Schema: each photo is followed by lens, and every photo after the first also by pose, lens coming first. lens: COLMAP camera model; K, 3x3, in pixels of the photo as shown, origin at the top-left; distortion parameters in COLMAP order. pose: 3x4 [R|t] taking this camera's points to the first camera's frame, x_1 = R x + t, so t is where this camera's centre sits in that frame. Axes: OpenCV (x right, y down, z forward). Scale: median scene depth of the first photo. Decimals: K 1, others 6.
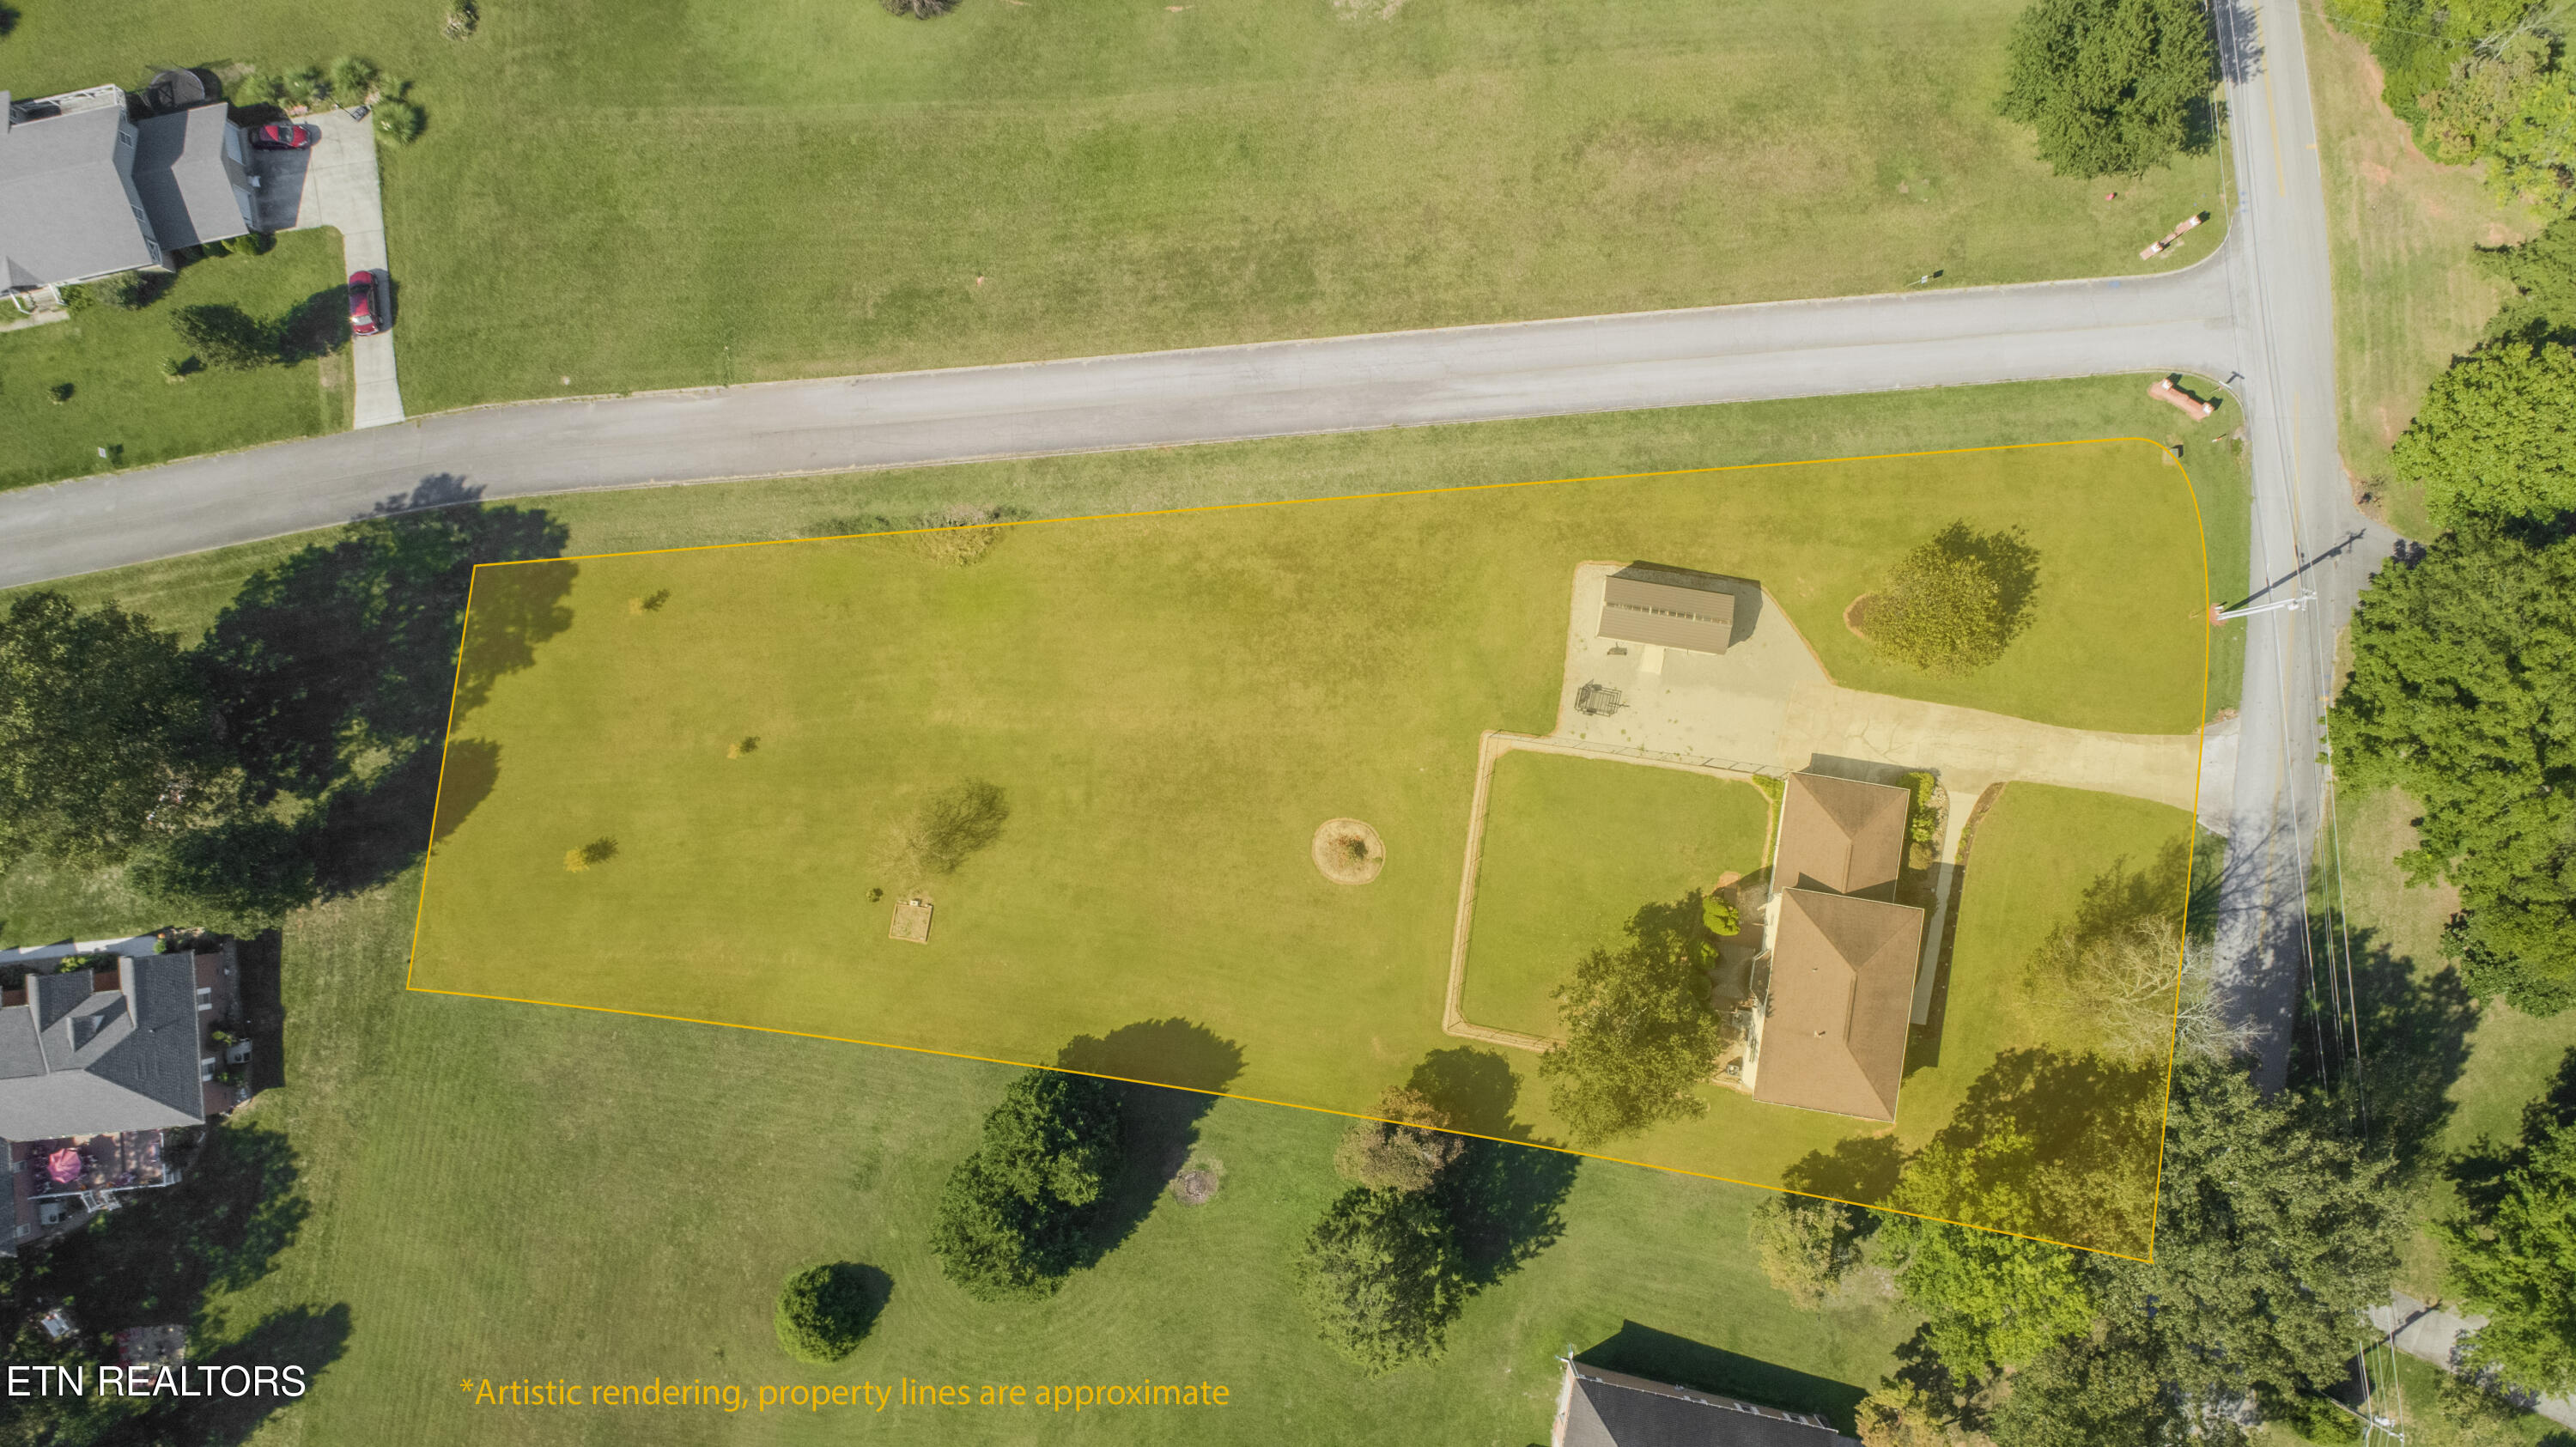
lens RADIAL K [[1730.9, 0, 1288.0], [0, 1730.9, 723.5], [0, 0, 1]] dist [-0.006799, -0.001524]
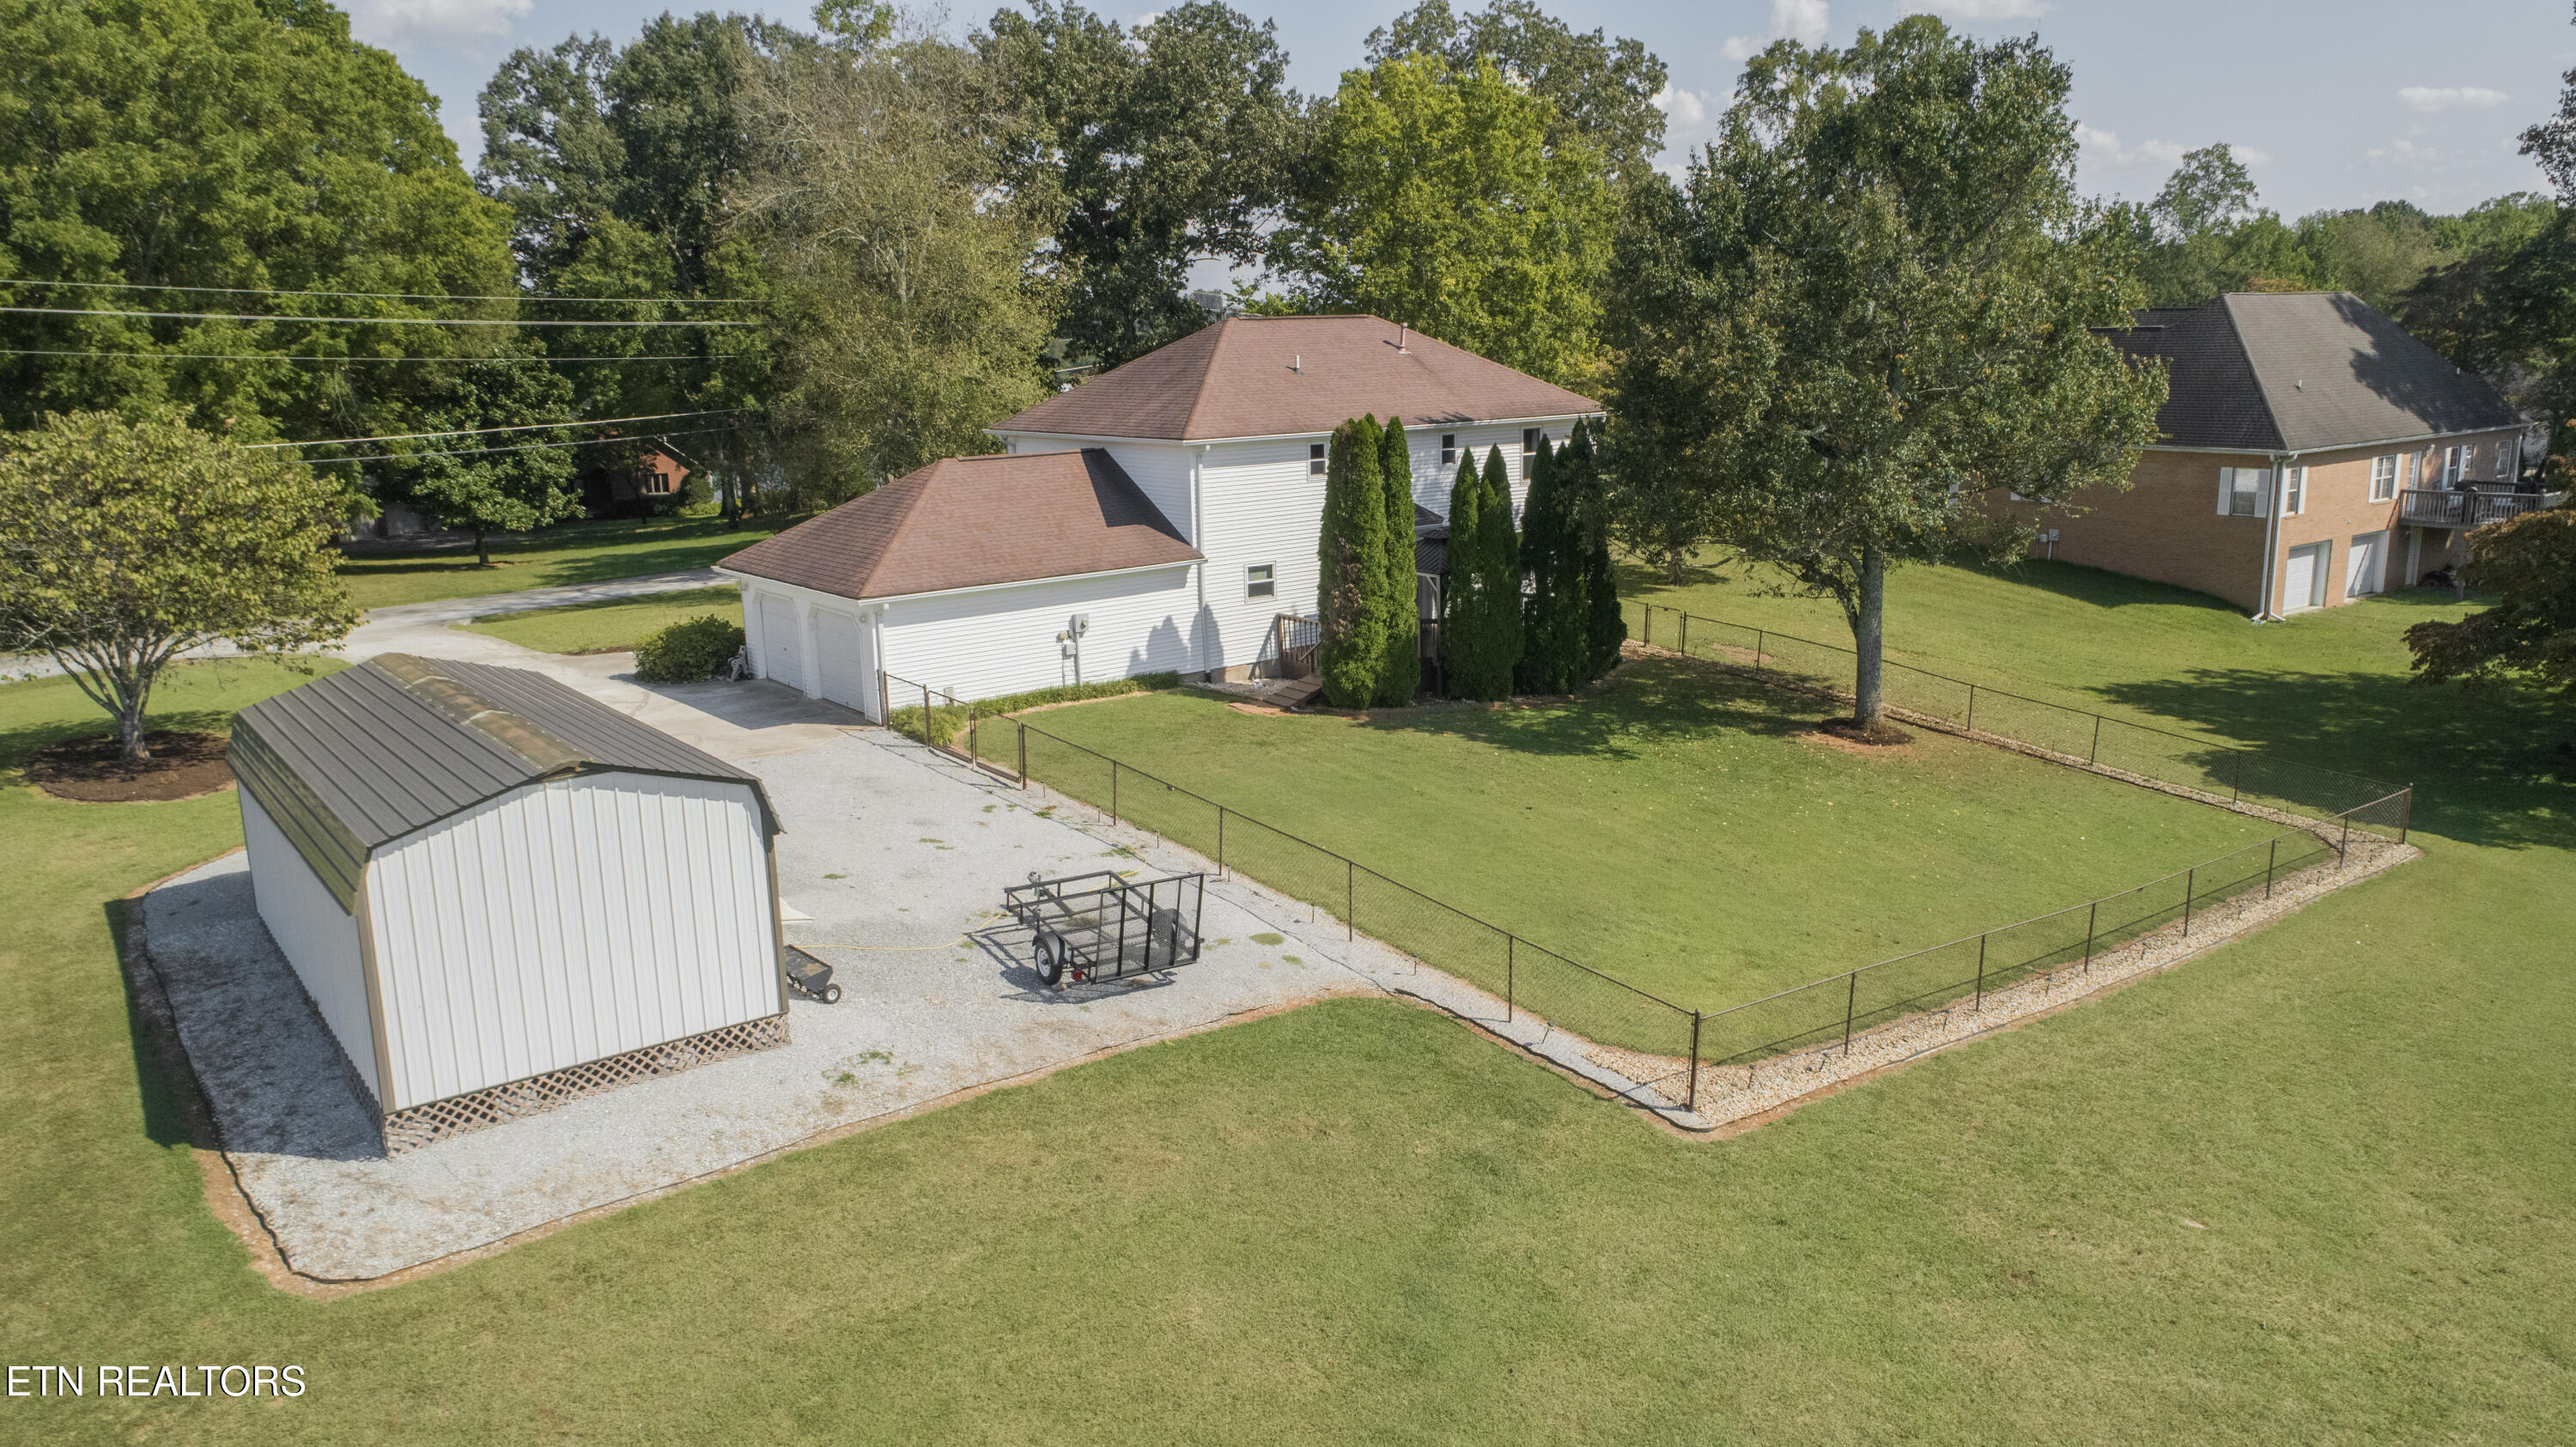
lens RADIAL K [[1770.6, 0, 1296.1], [0, 1770.6, 678.9], [0, 0, 1]] dist [-0.013796, 0.001329]
pose [[-0.722473, -0.085313, 0.686116, 0.033940], [0.691026, -0.121698, 0.712511, -0.127538], [0.022713, 0.988894, 0.146877, 0.933672]]
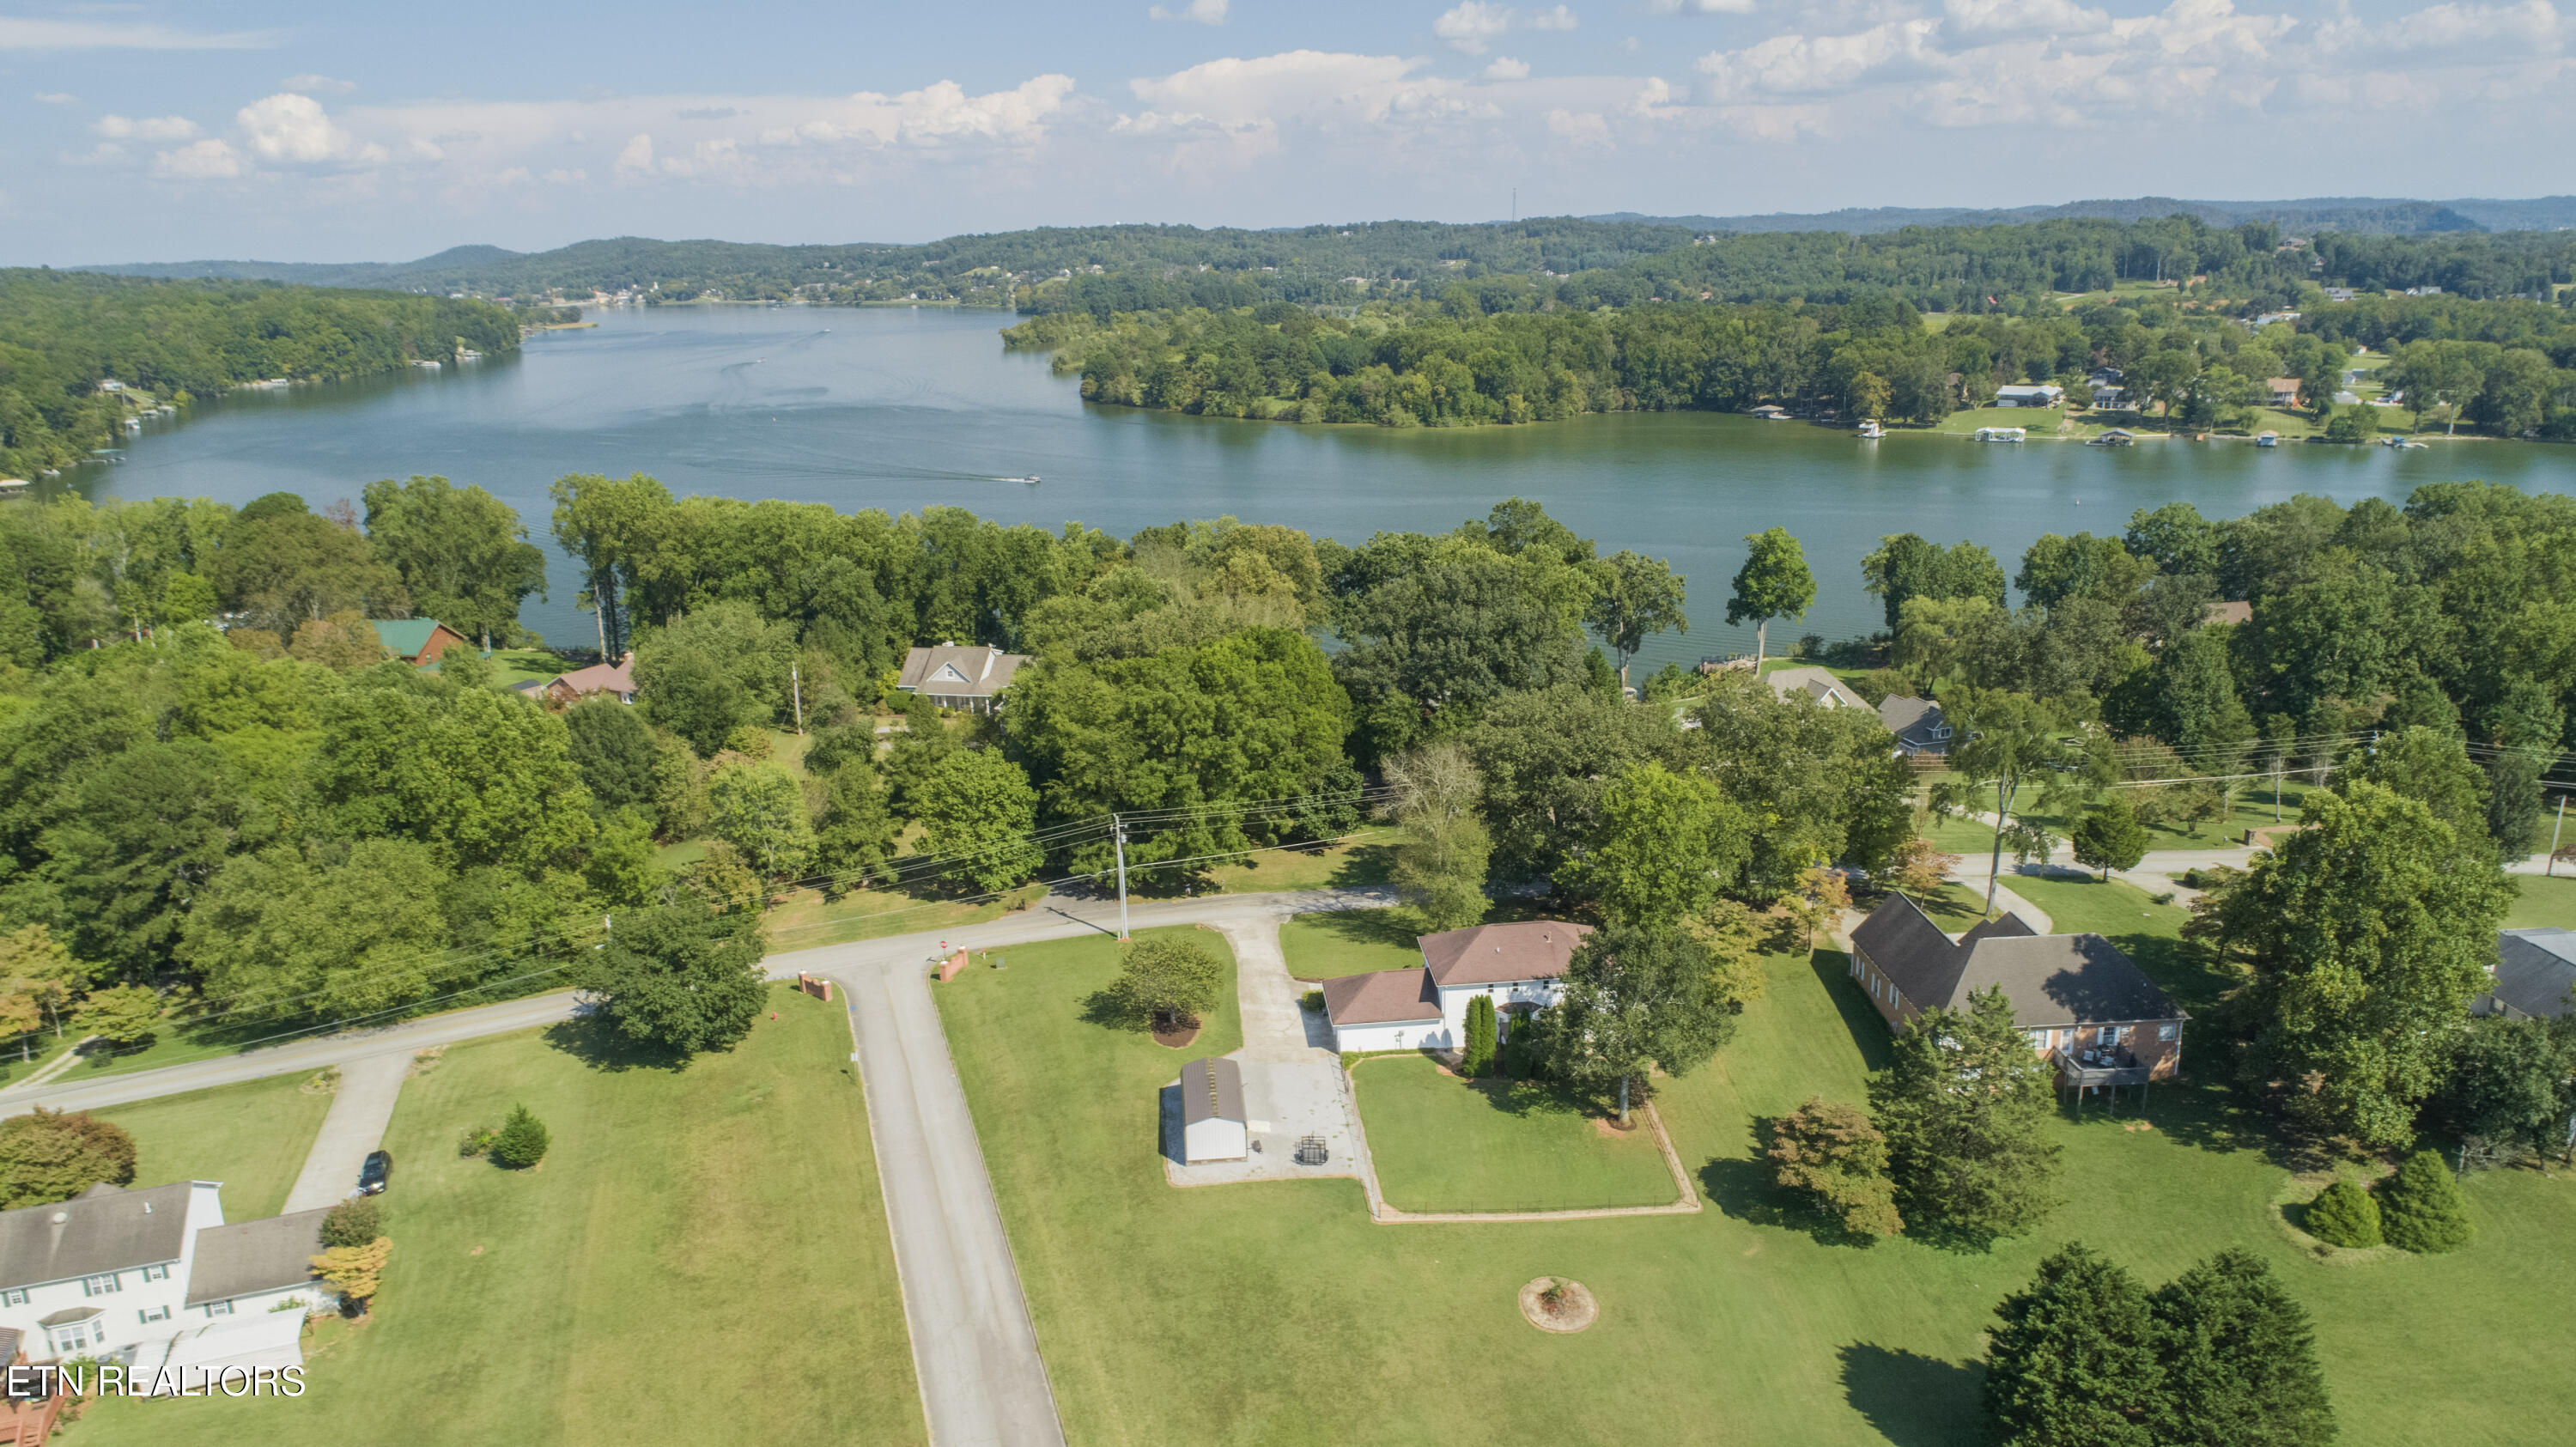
lens RADIAL K [[1770.6, 0, 1296.1], [0, 1770.6, 678.9], [0, 0, 1]] dist [-0.013796, 0.001329]
pose [[-0.242312, -0.204614, 0.948376, -0.685009], [0.970166, -0.043096, 0.238582, -0.240420], [-0.007946, 0.977894, 0.208952, 0.534168]]
